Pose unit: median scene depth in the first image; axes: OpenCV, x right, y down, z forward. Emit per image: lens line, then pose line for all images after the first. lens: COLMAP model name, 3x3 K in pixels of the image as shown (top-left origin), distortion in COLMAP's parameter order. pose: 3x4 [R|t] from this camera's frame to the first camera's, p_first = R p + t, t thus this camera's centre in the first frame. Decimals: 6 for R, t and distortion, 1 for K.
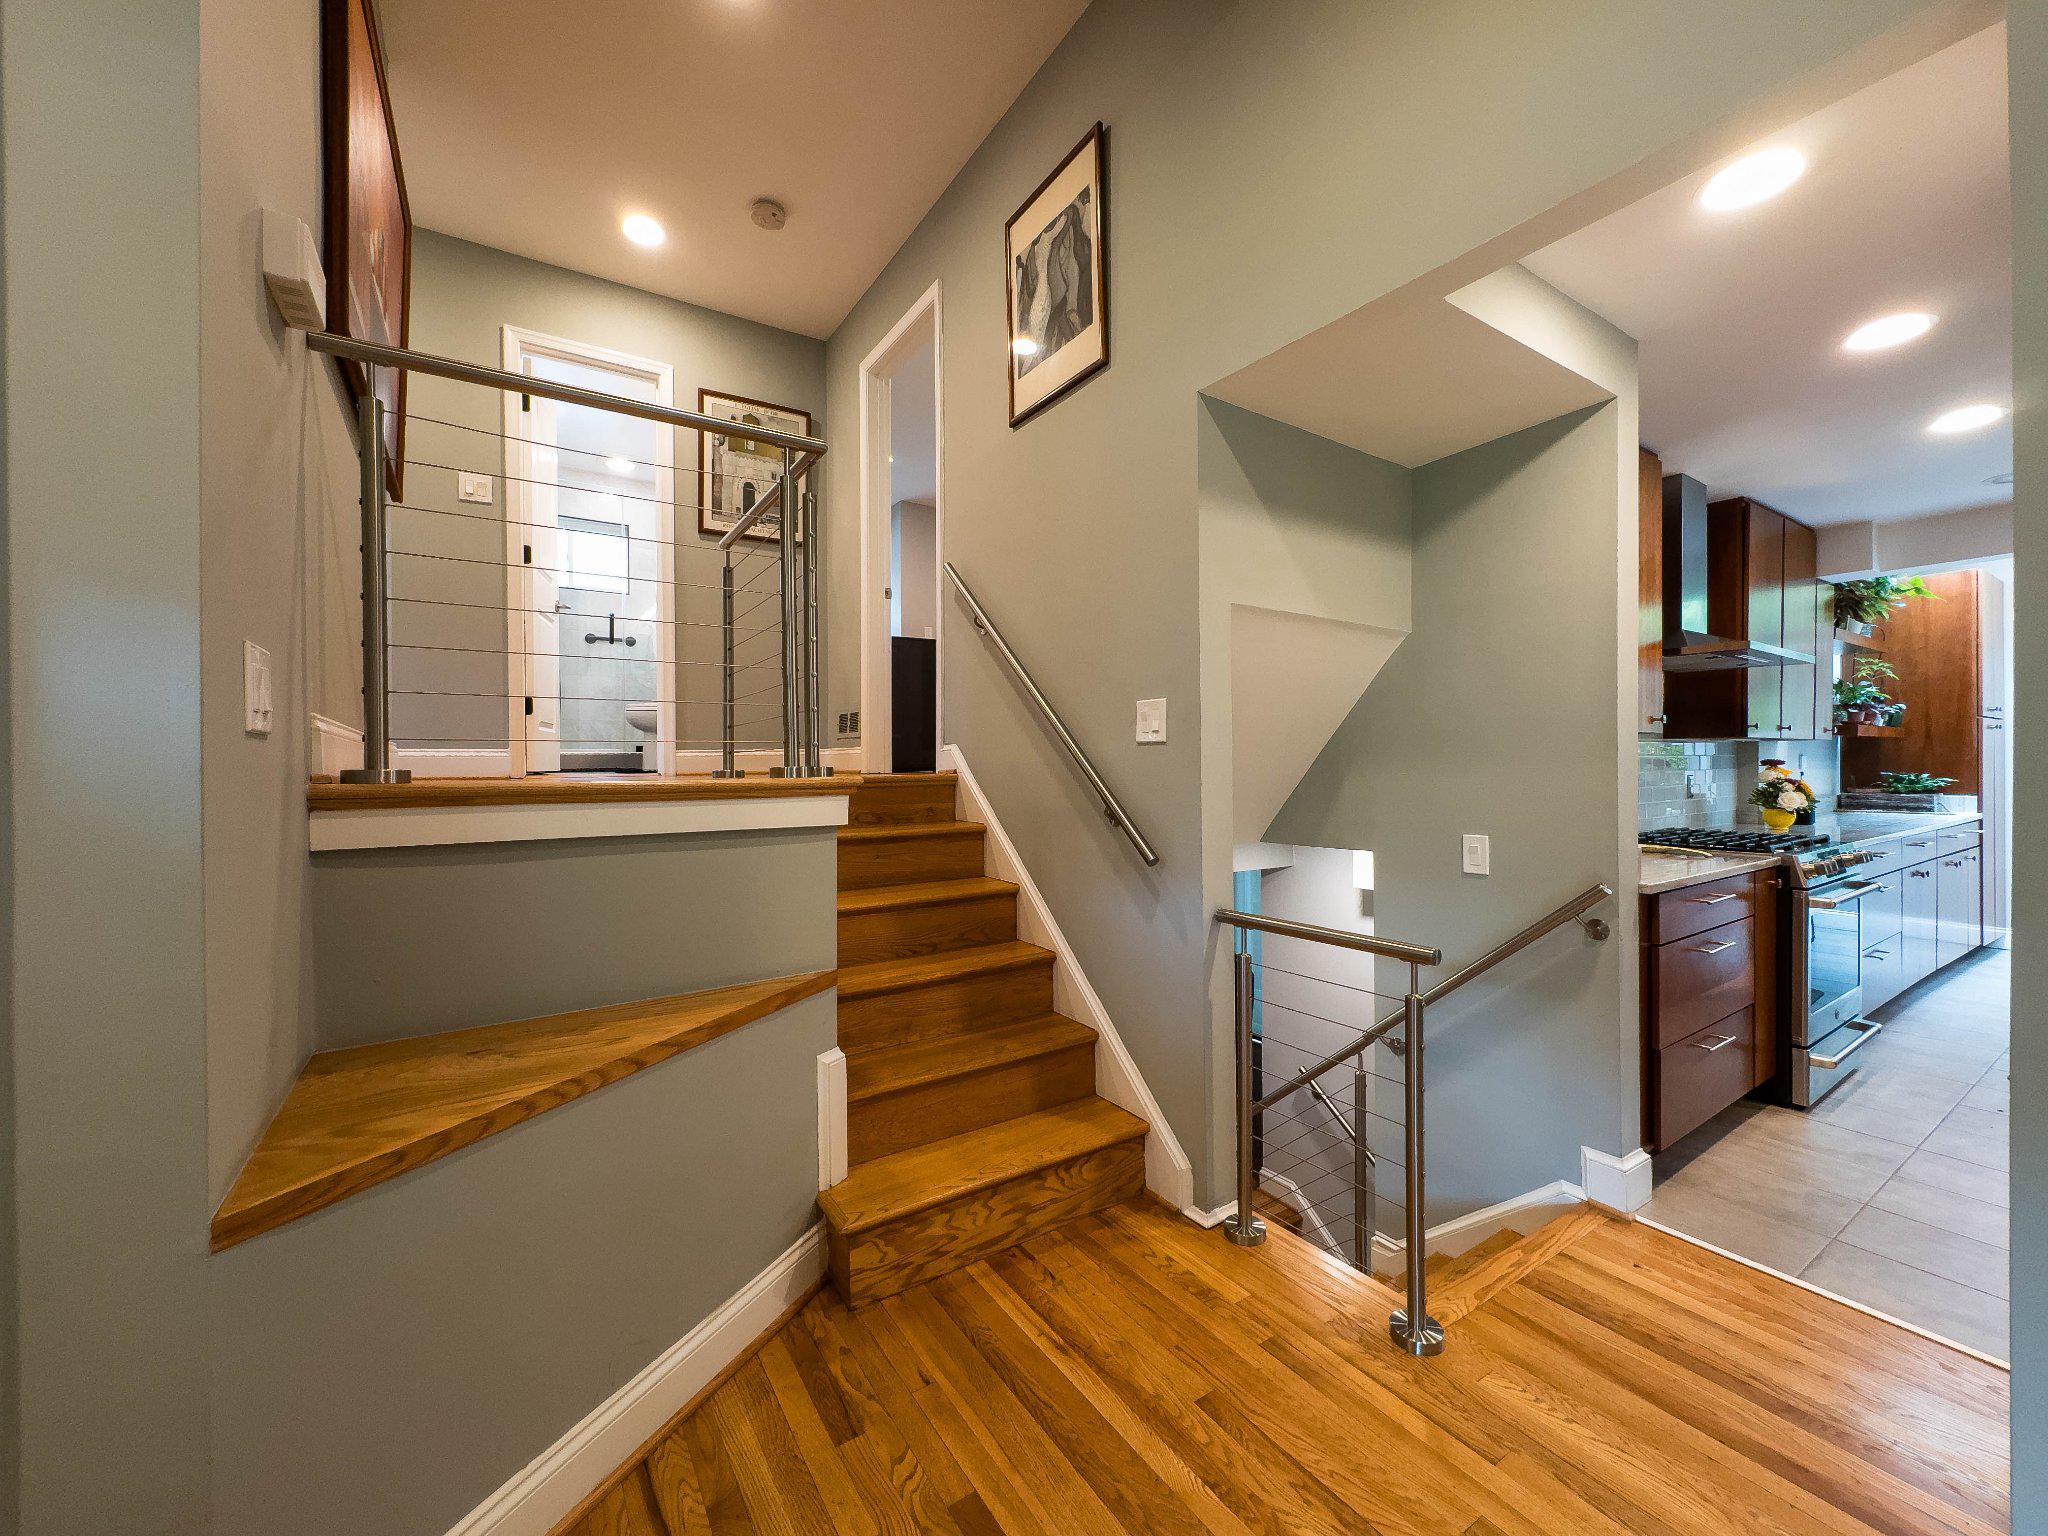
lens RADIAL K [[821.3, 0, 1025.9], [0, 821.3, 769.8], [0, 0, 1]] dist [-0.000485, -0.000187]
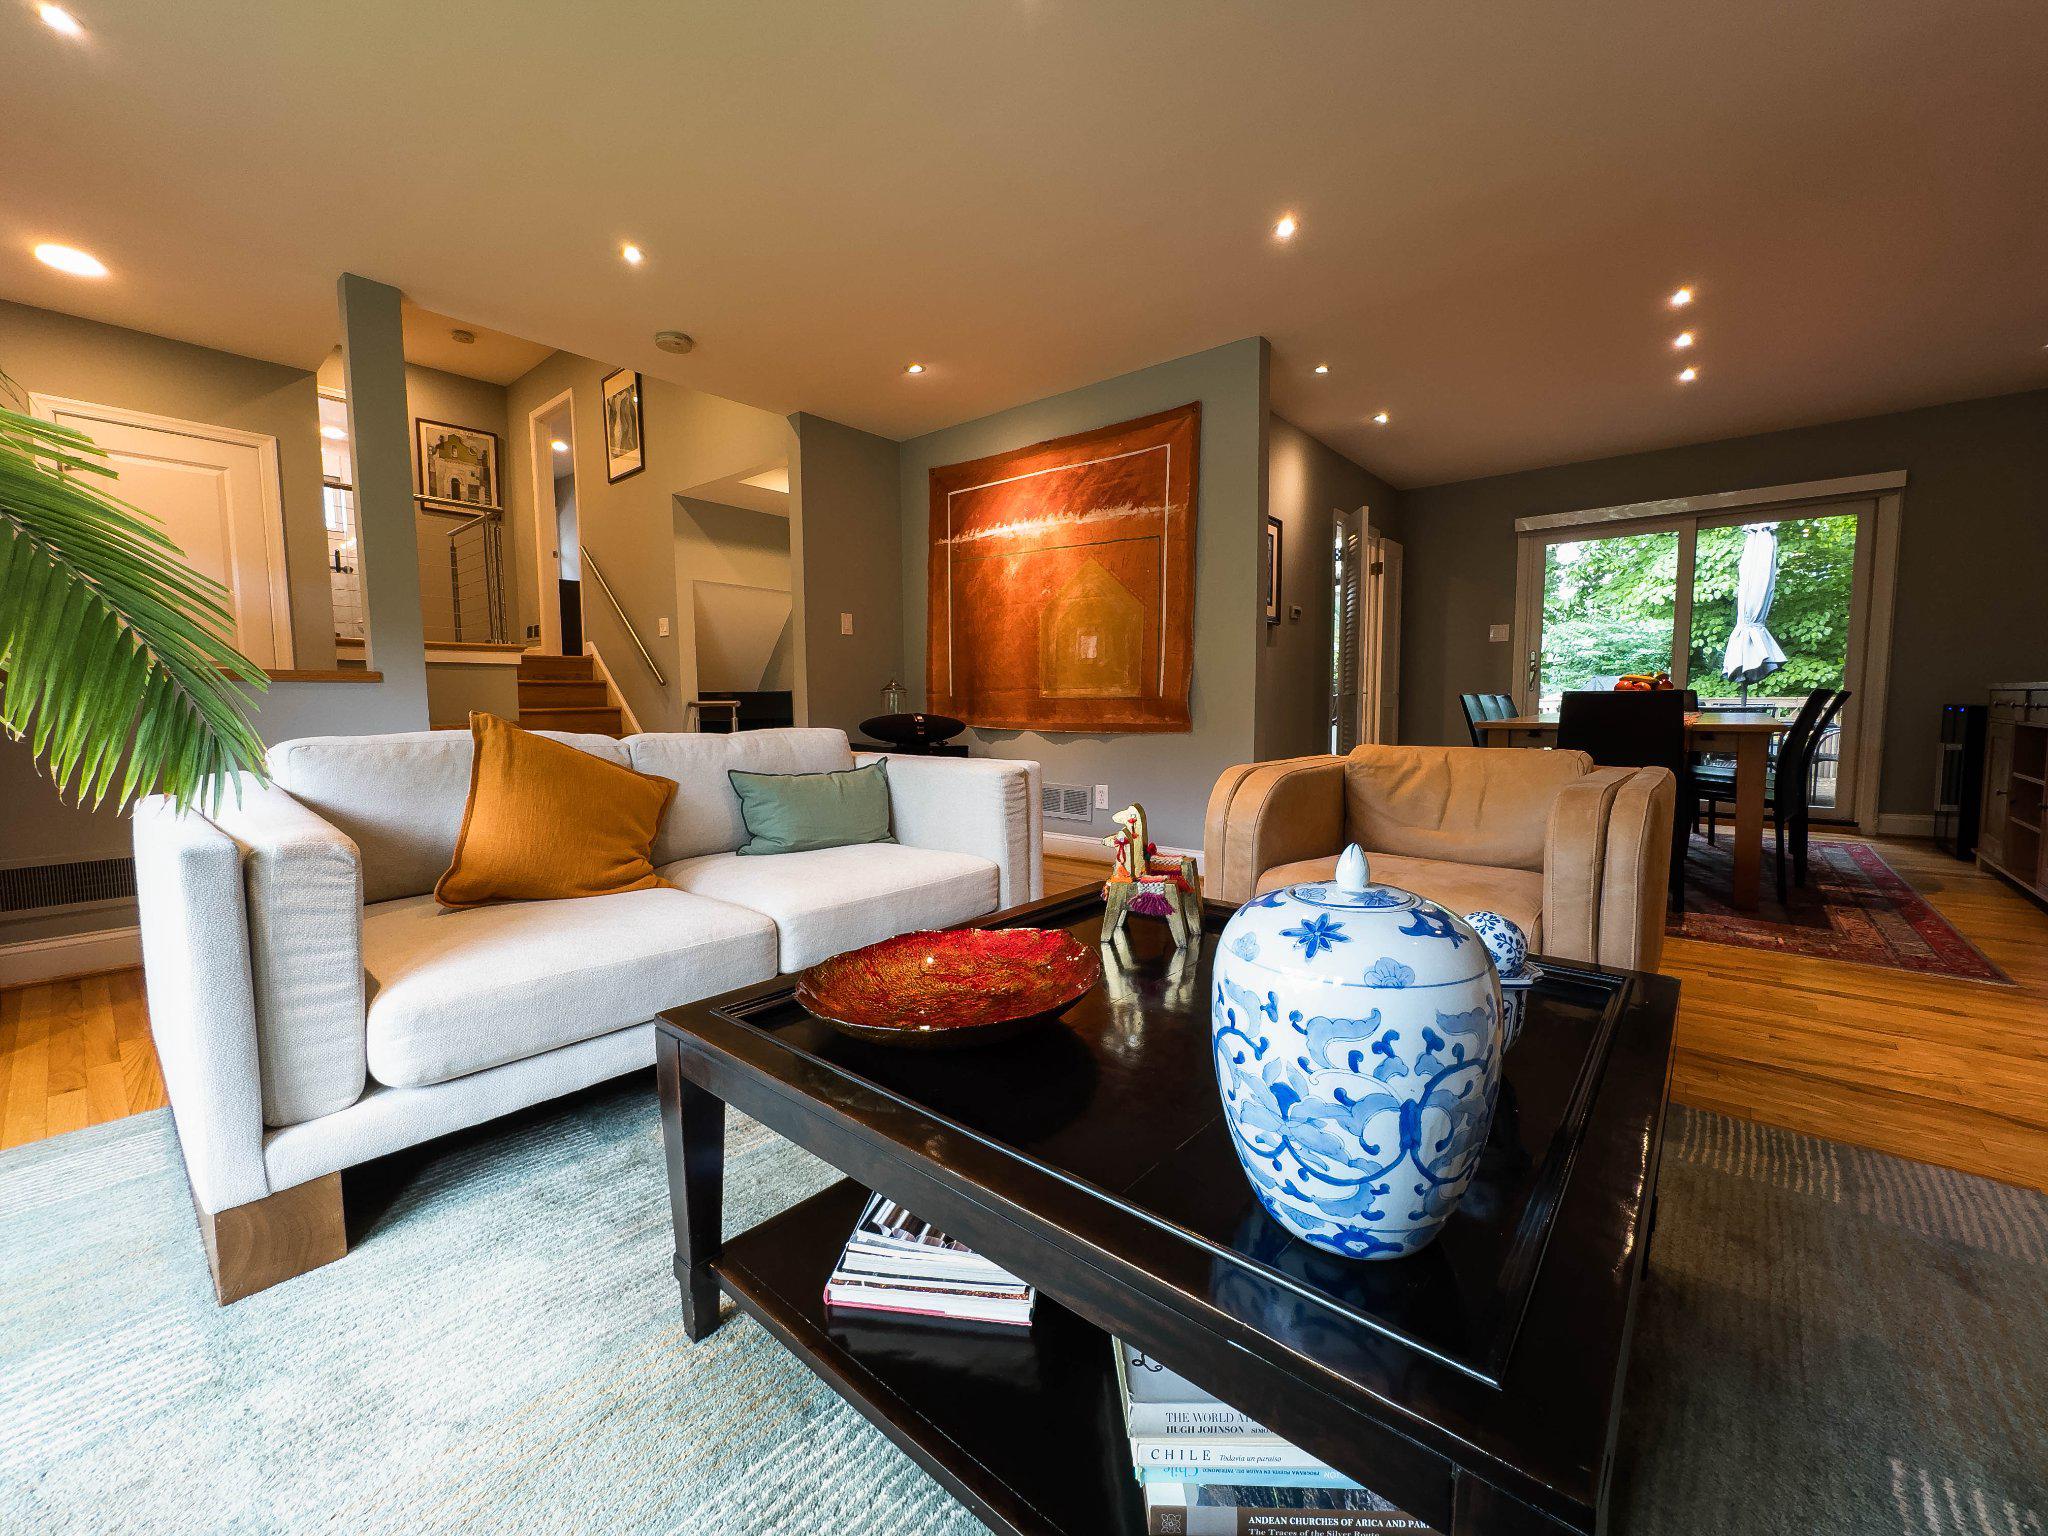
lens RADIAL K [[821.3, 0, 1030.3], [0, 821.3, 770.1], [0, 0, 1]] dist [-0.000485, -0.000187]
pose [[0.956152, -0.026207, 0.291697, 0.343068], [0.002885, 0.996783, 0.080097, 0.124741], [-0.292858, -0.075744, 0.953151, -1.215717]]
